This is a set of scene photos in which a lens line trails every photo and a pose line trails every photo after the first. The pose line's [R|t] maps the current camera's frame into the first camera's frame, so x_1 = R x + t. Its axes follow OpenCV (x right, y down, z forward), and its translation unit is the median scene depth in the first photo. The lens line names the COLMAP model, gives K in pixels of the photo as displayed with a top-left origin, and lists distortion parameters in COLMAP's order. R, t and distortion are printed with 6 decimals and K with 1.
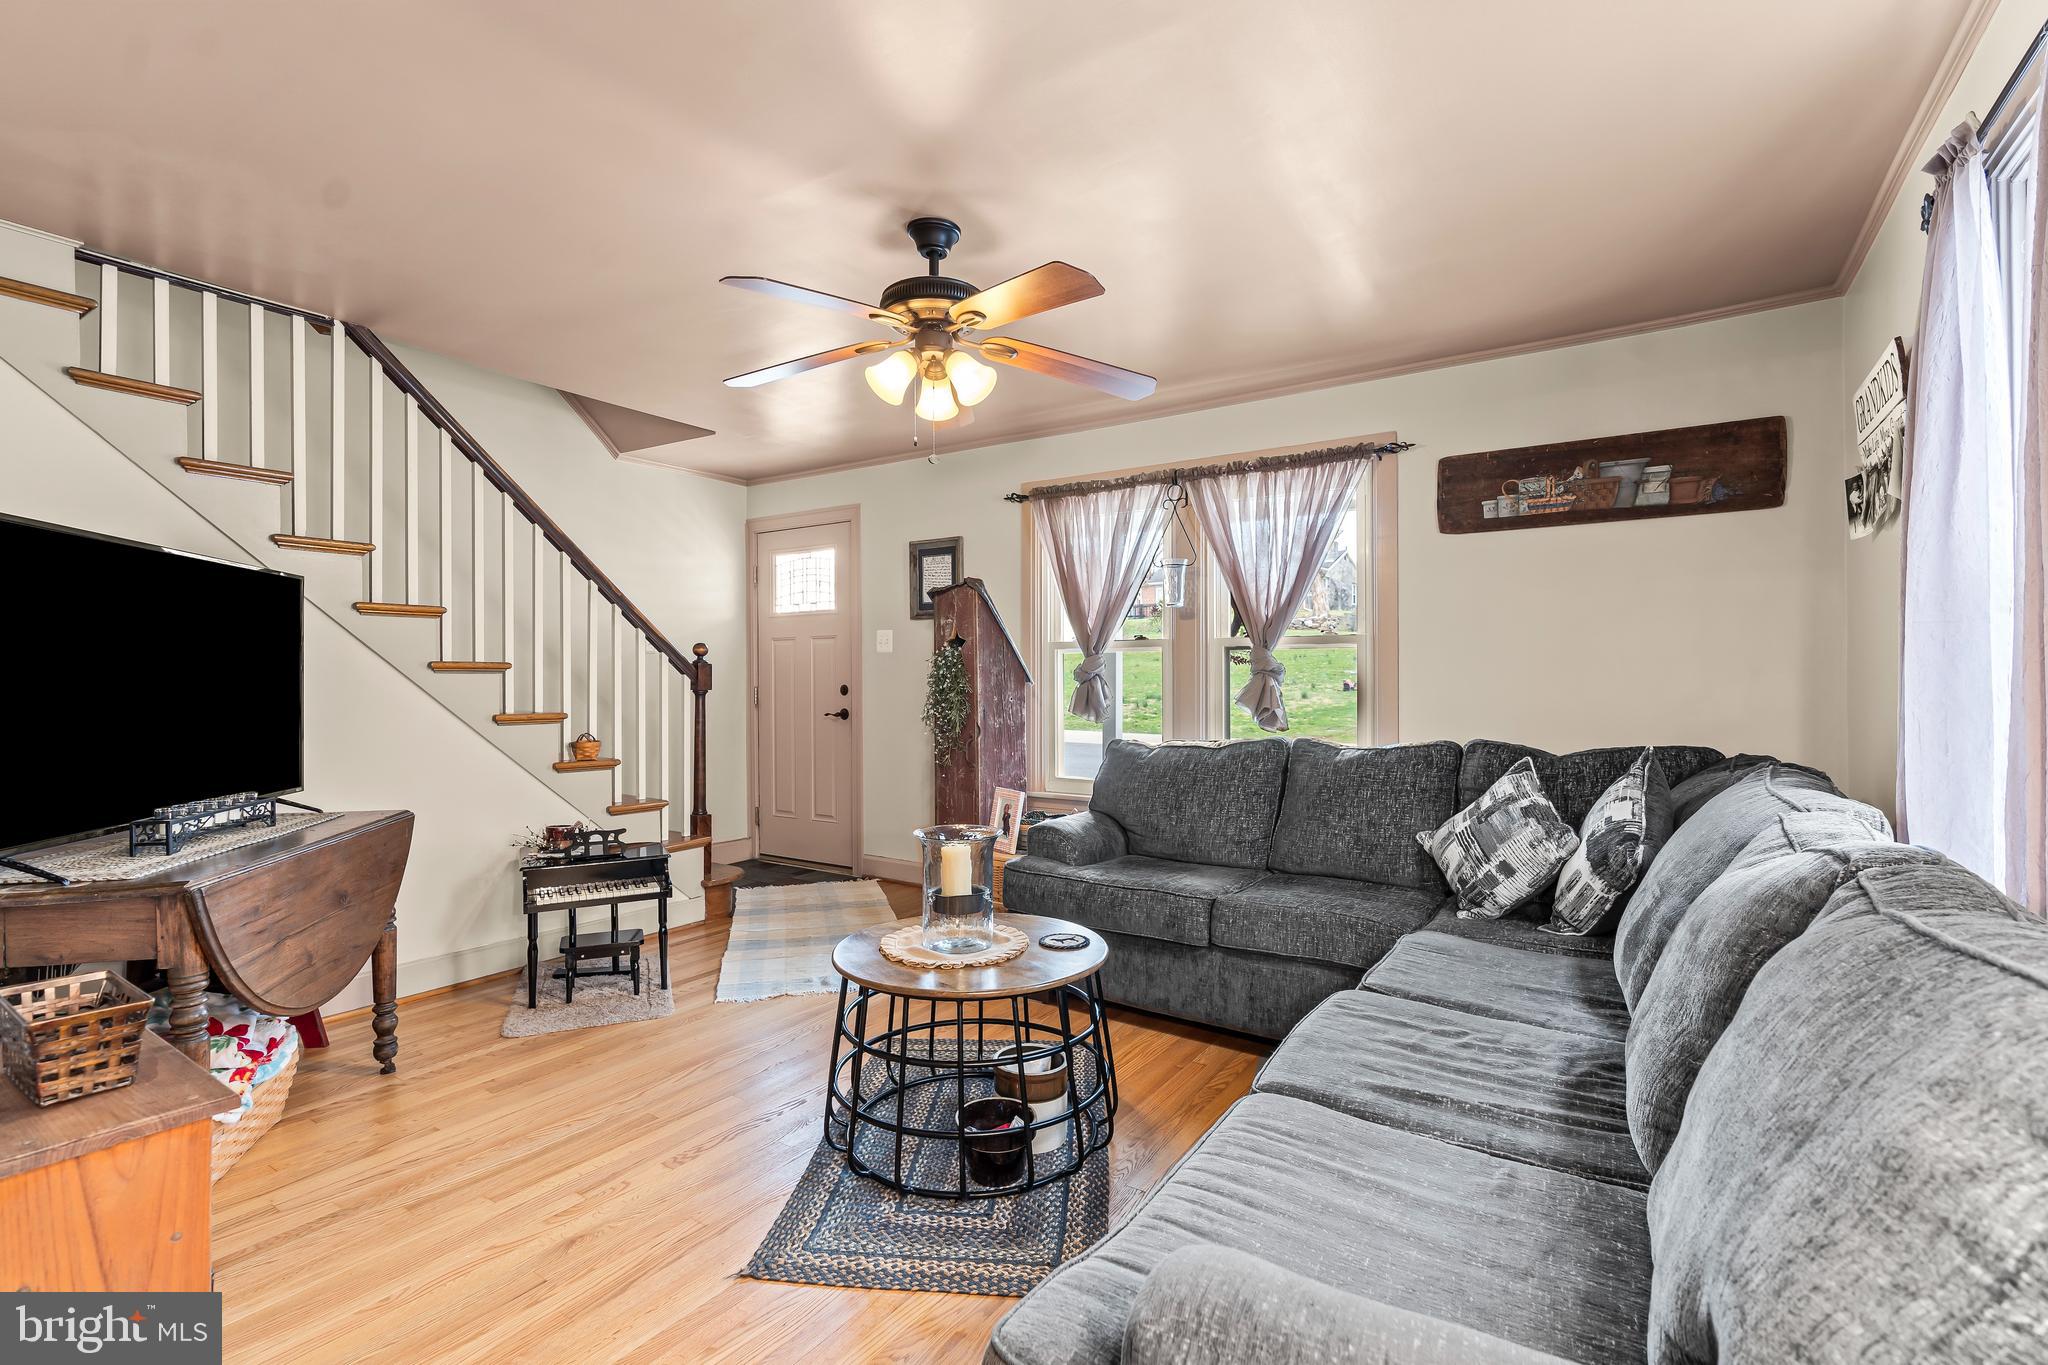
lens RADIAL K [[936.2, 0, 1008.9], [0, 936.2, 681.1], [0, 0, 1]] dist [-0.005518, 0.002706]
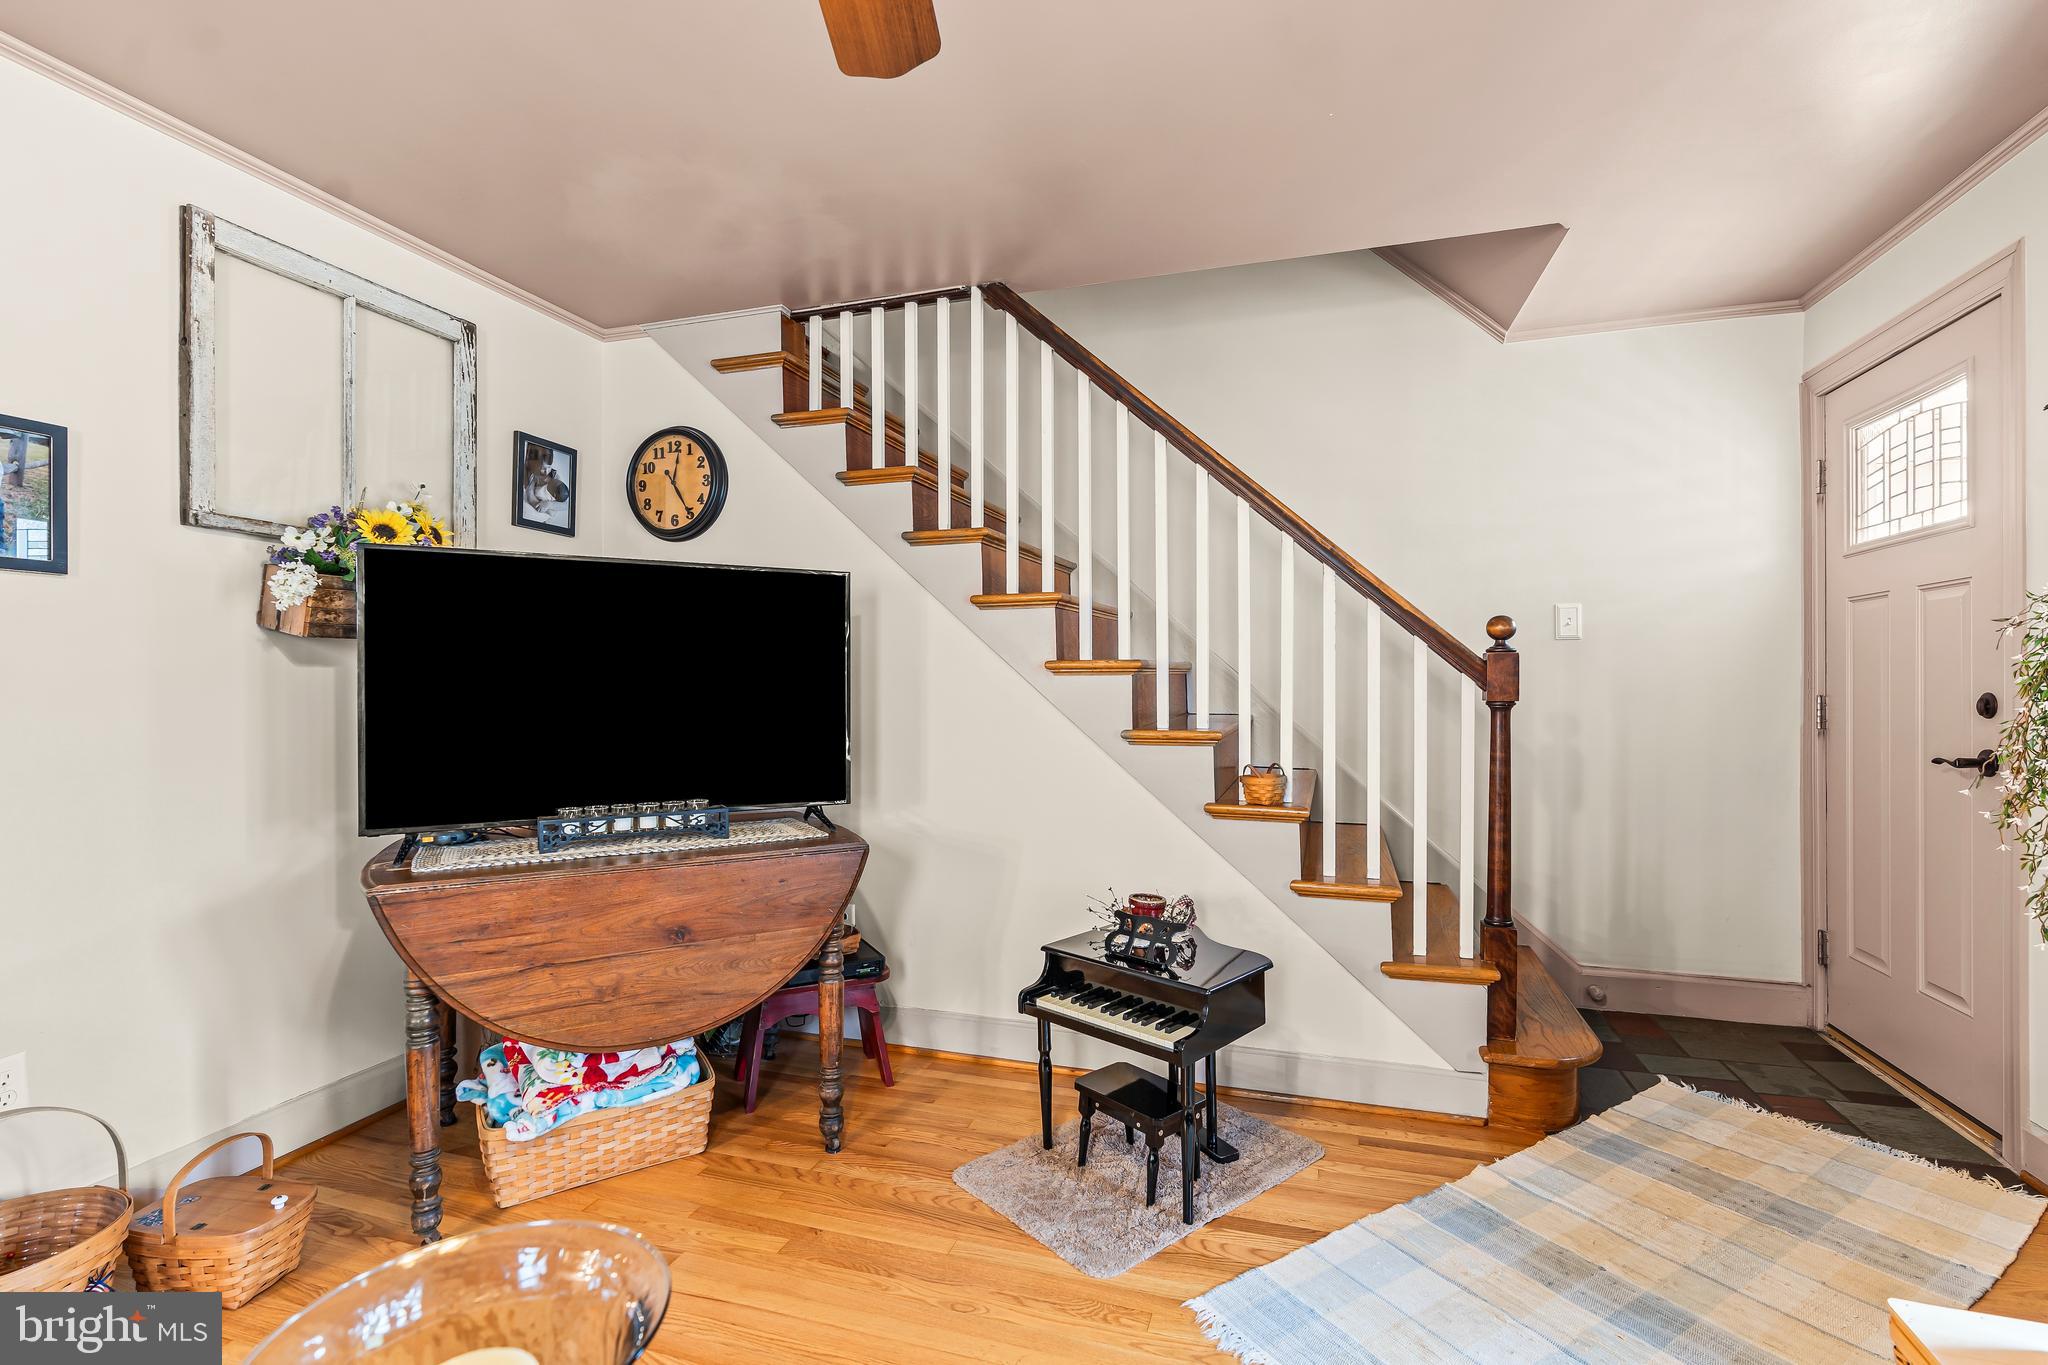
lens RADIAL K [[936.2, 0, 1034.9], [0, 936.2, 677.2], [0, 0, 1]] dist [-0.005518, 0.002706]
pose [[0.293858, -0.004833, -0.955837, 0.162923], [0.000280, 0.999988, -0.004970, -0.002367], [0.955849, 0.001192, 0.293856, 0.784028]]
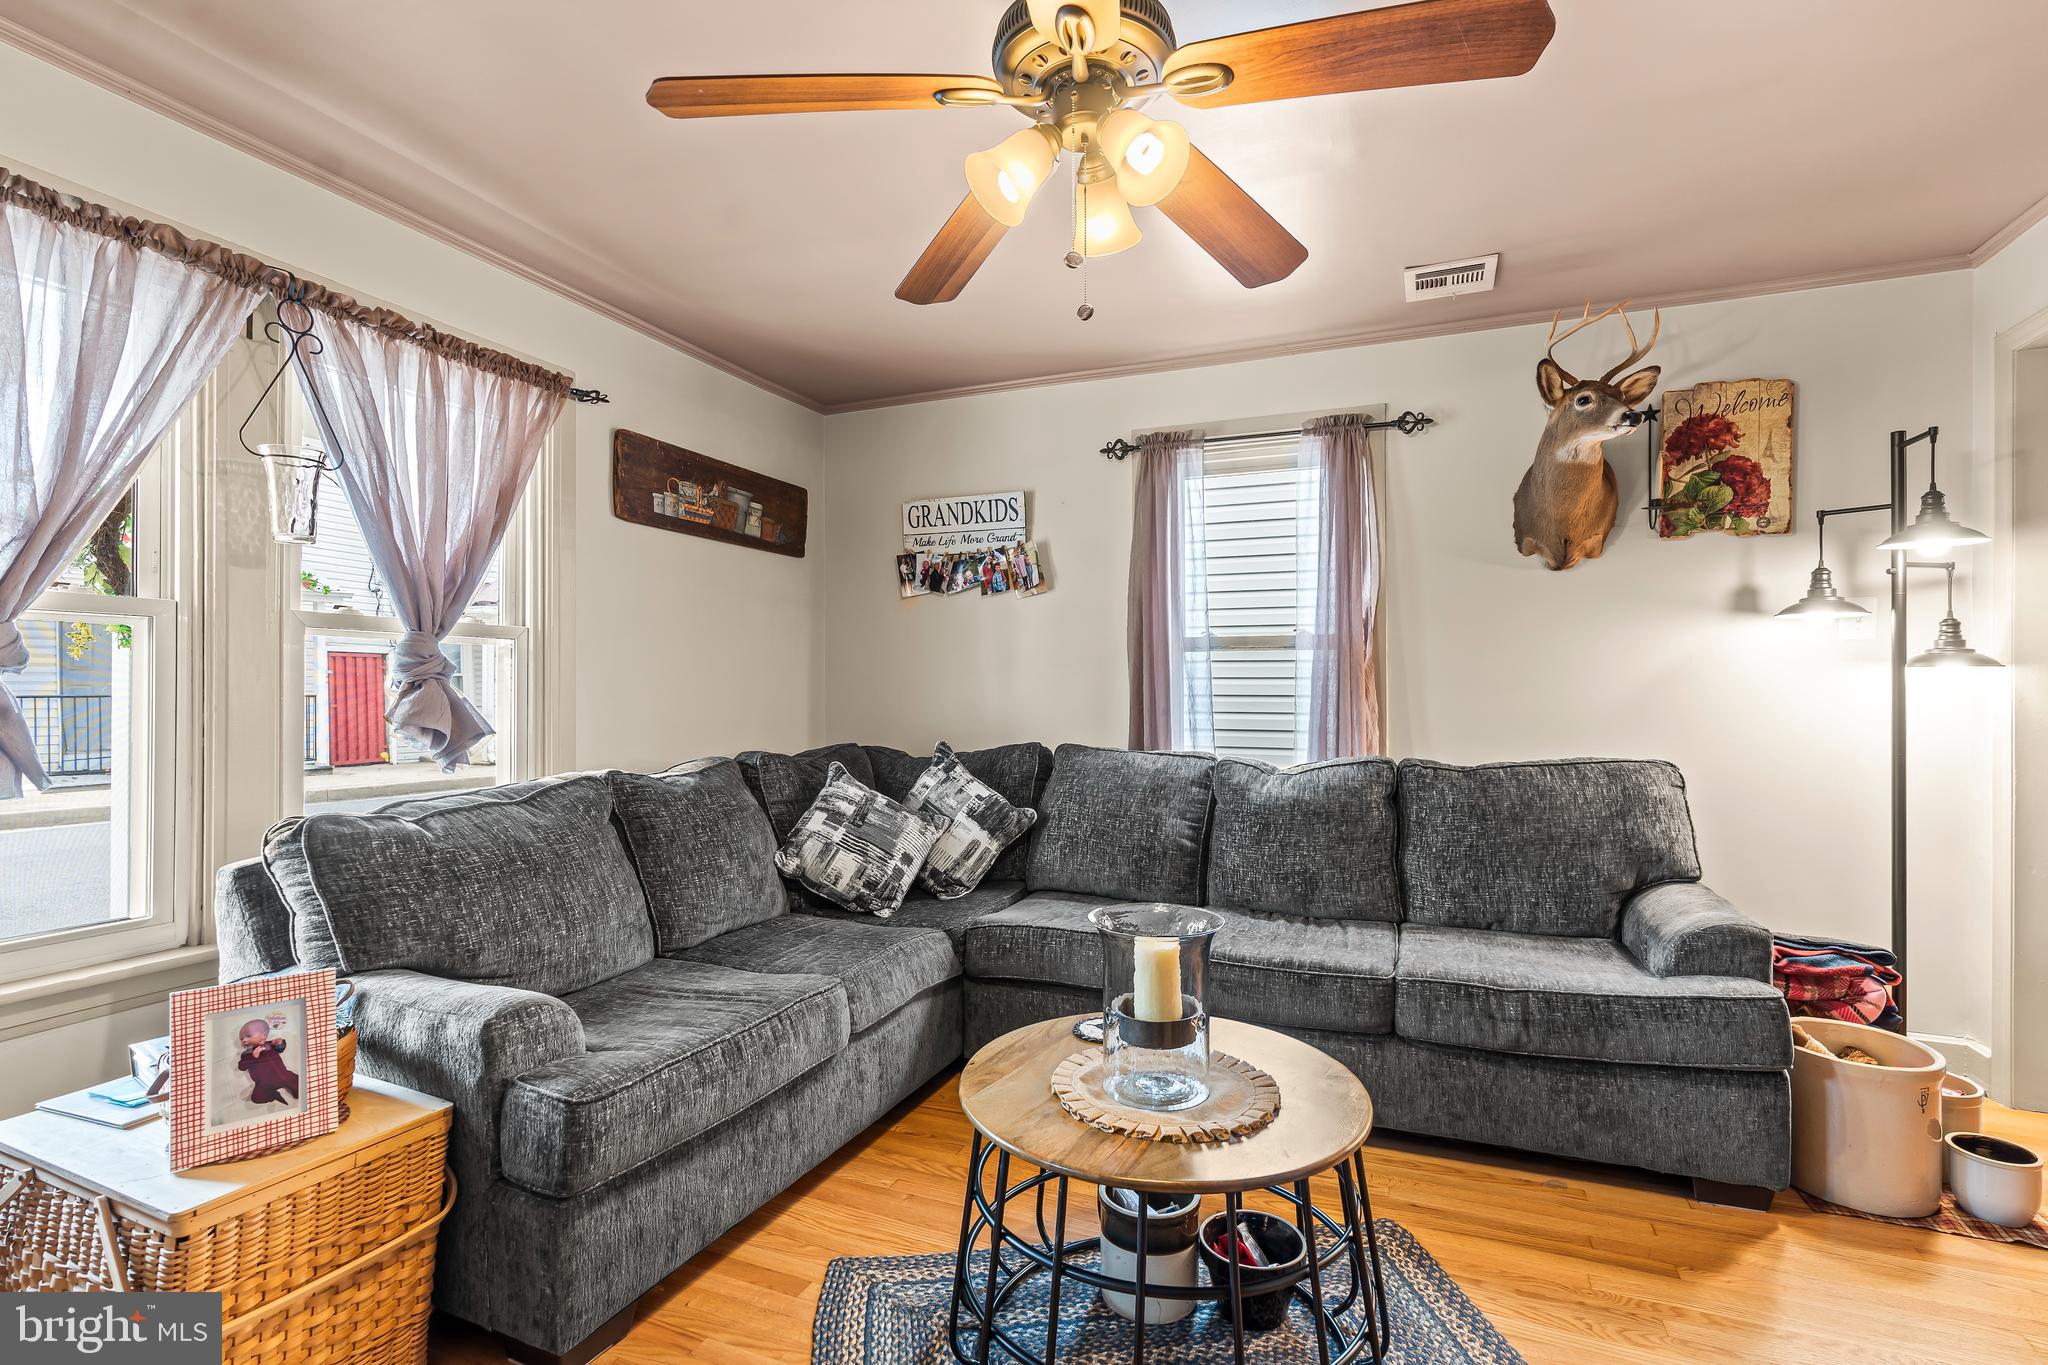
lens RADIAL K [[936.2, 0, 1030.4], [0, 936.2, 692.6], [0, 0, 1]] dist [-0.005518, 0.002706]
pose [[-0.196766, -0.000466, 0.980450, -0.507151], [0.000617, 1.000000, 0.000600, 0.001172], [-0.980450, 0.000723, -0.196766, 0.919011]]
